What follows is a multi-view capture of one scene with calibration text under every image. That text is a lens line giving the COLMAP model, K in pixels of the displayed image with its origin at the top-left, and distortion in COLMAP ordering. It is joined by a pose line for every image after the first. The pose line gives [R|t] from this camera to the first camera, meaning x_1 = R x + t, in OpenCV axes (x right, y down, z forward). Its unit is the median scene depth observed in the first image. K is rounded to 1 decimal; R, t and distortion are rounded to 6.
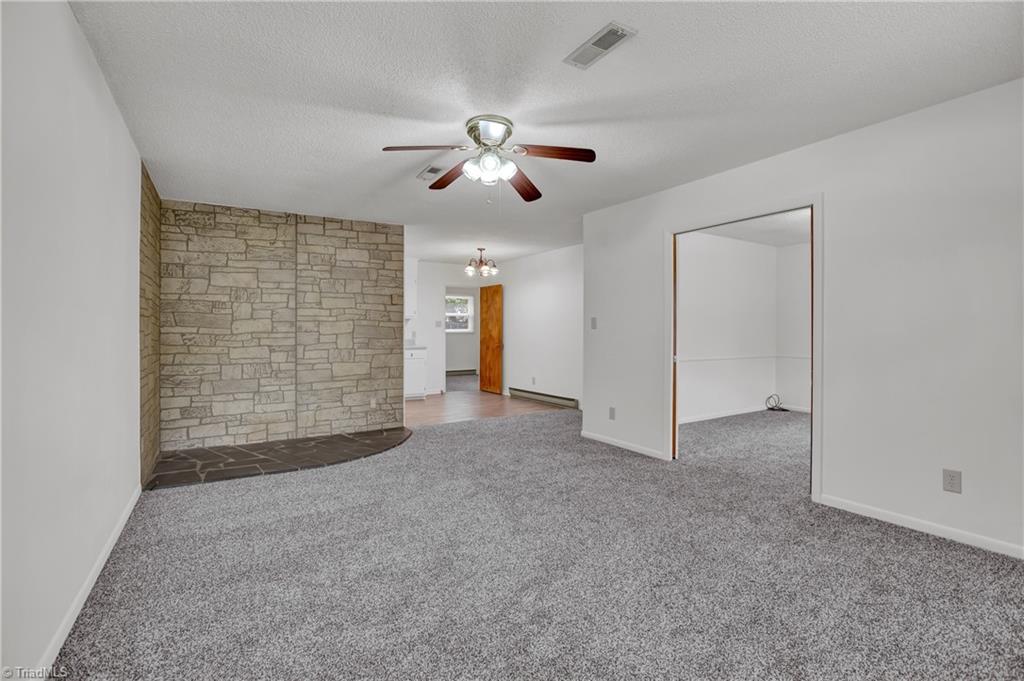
lens RADIAL K [[480.6, 0, 517.9], [0, 480.6, 338.3], [0, 0, 1]] dist [-0.023661, 0.006678]
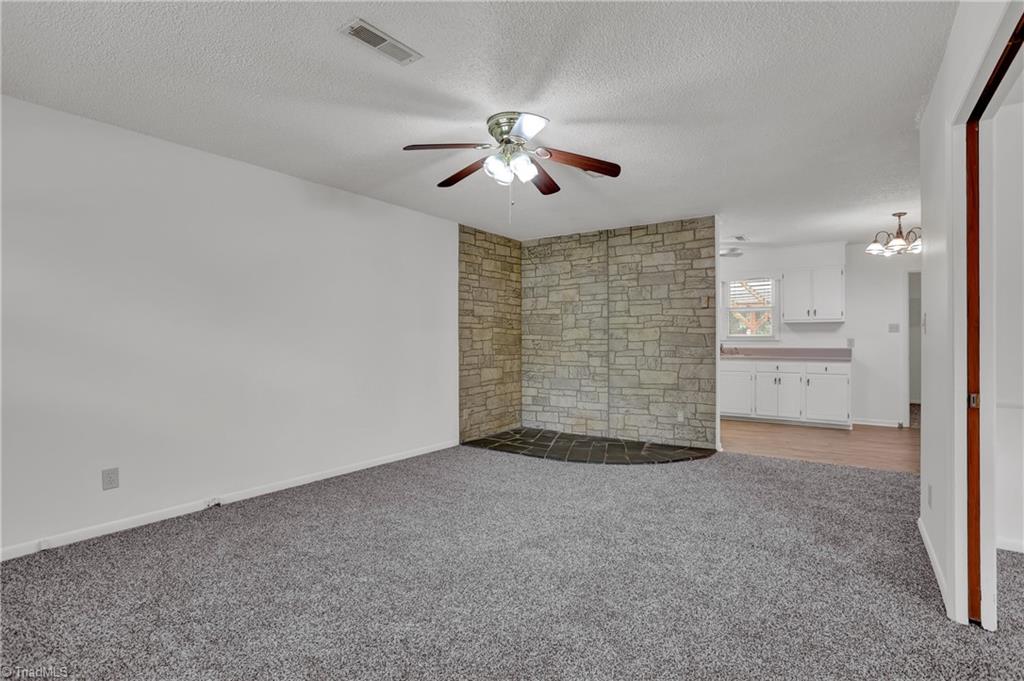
lens RADIAL K [[507.6, 0, 511.1], [0, 507.6, 346.1], [0, 0, 1]] dist [-0.019116, 0.000200]
pose [[0.406176, 0.016980, -0.913637, 0.495334], [-0.011684, 0.999842, 0.013387, -0.010127], [0.913720, 0.005237, 0.406310, 0.335253]]
